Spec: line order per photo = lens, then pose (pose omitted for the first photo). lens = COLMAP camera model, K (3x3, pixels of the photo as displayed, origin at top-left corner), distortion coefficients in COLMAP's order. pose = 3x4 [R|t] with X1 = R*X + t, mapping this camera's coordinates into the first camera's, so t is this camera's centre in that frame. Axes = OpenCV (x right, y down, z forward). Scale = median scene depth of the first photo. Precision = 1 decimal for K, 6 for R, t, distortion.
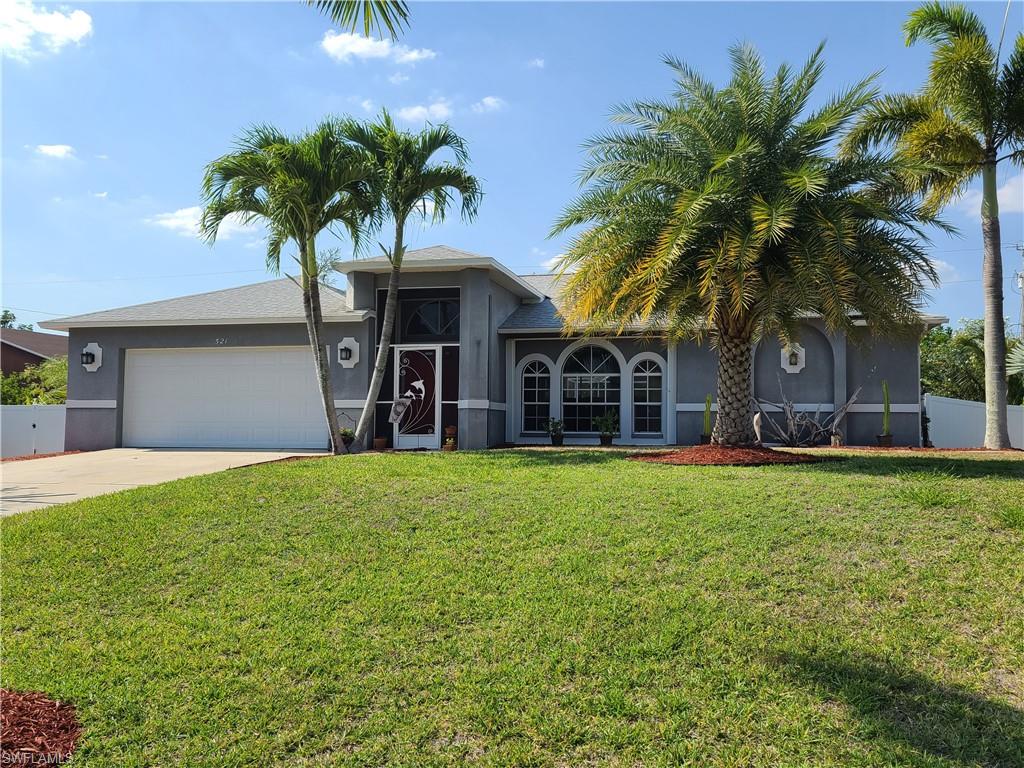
lens RADIAL K [[594.6, 0, 512.2], [0, 594.6, 389.0], [0, 0, 1]] dist [0.022871, 0.000051]
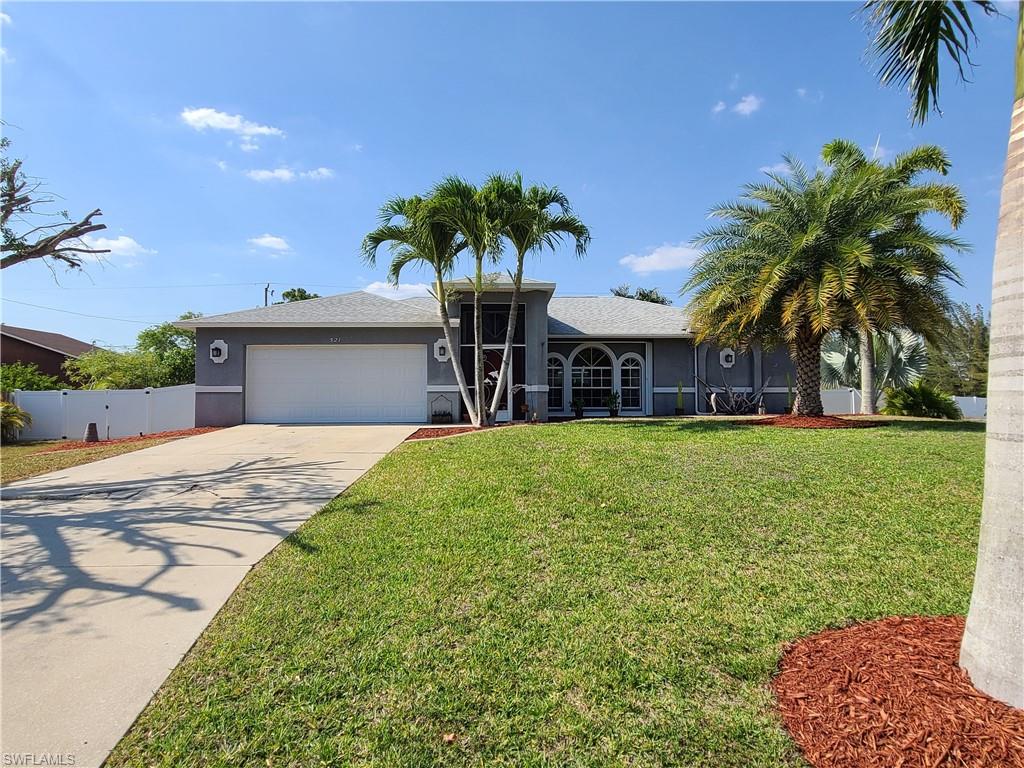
lens RADIAL K [[412.0, 0, 512.0], [0, 412.0, 381.2], [0, 0, 1]] dist [-0.001807, 0.000015]
pose [[0.981858, 0.000162, 0.189616, -0.282096], [-0.001805, 0.999962, 0.008493, 0.000603], [-0.189607, -0.008681, 0.981822, 0.056321]]
